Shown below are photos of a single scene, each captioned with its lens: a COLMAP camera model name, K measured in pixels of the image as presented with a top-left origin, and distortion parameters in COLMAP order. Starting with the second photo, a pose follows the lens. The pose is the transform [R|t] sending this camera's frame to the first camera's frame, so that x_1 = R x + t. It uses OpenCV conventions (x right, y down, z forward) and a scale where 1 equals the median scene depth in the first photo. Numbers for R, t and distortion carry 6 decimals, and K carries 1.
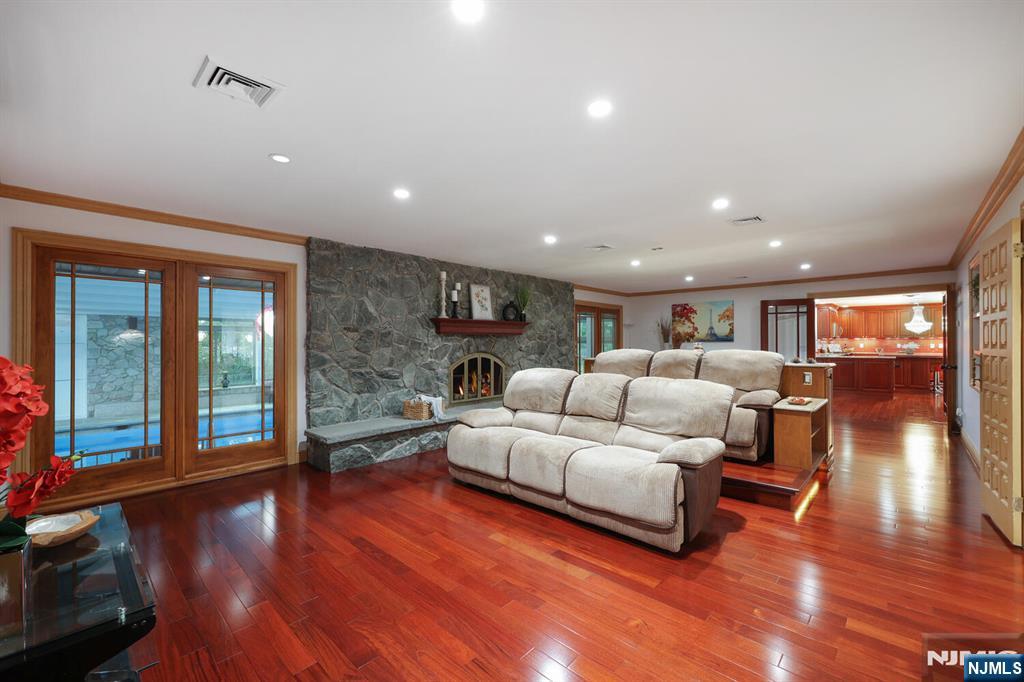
lens RADIAL K [[423.5, 0, 514.4], [0, 423.5, 340.2], [0, 0, 1]] dist [-0.000693, -0.000044]
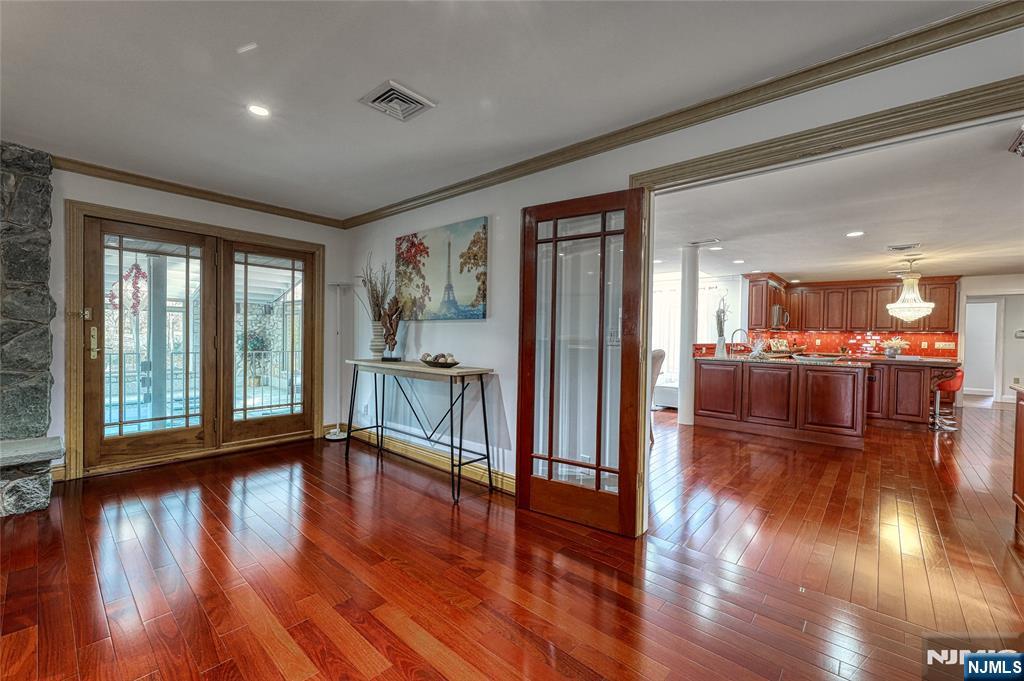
lens RADIAL K [[418.2, 0, 511.8], [0, 418.2, 340.0], [0, 0, 1]] dist [-0.002519, -0.000049]
pose [[0.999131, 0.025684, 0.032832, 0.487450], [-0.026353, 0.999450, 0.020125, 0.012949], [-0.032297, -0.020973, 0.999258, 0.551220]]
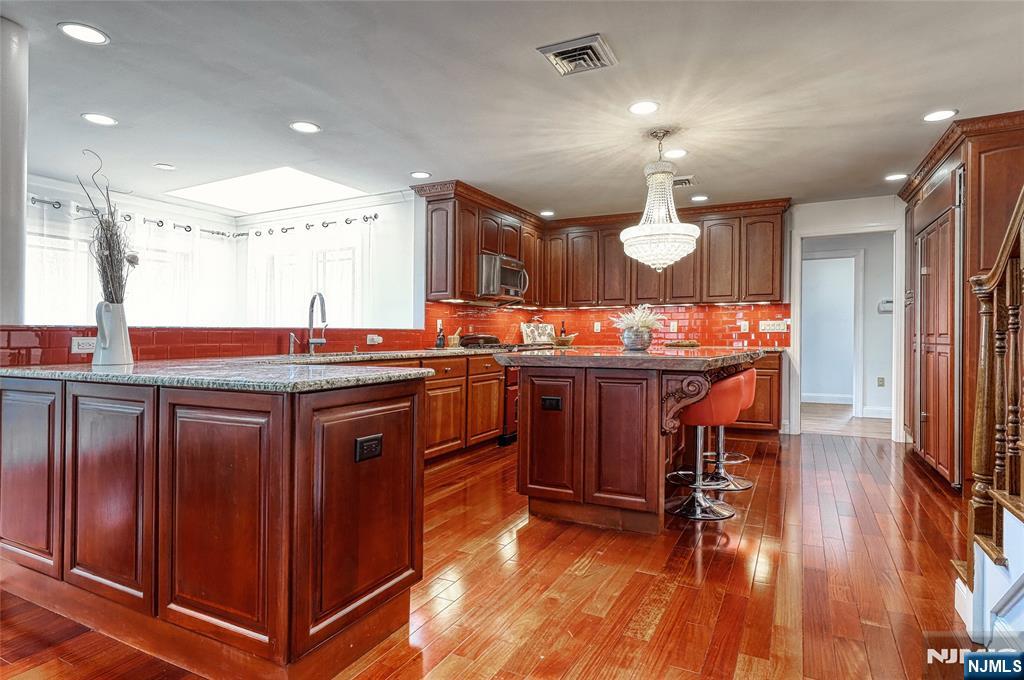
lens RADIAL K [[554.8, 0, 511.2], [0, 554.8, 340.1], [0, 0, 1]] dist [-0.004261, -0.000321]
pose [[0.960981, 0.000207, 0.276614, 0.932637], [-0.004869, 0.999857, 0.016167, 0.025196], [-0.276571, -0.016883, 0.960845, 0.842902]]
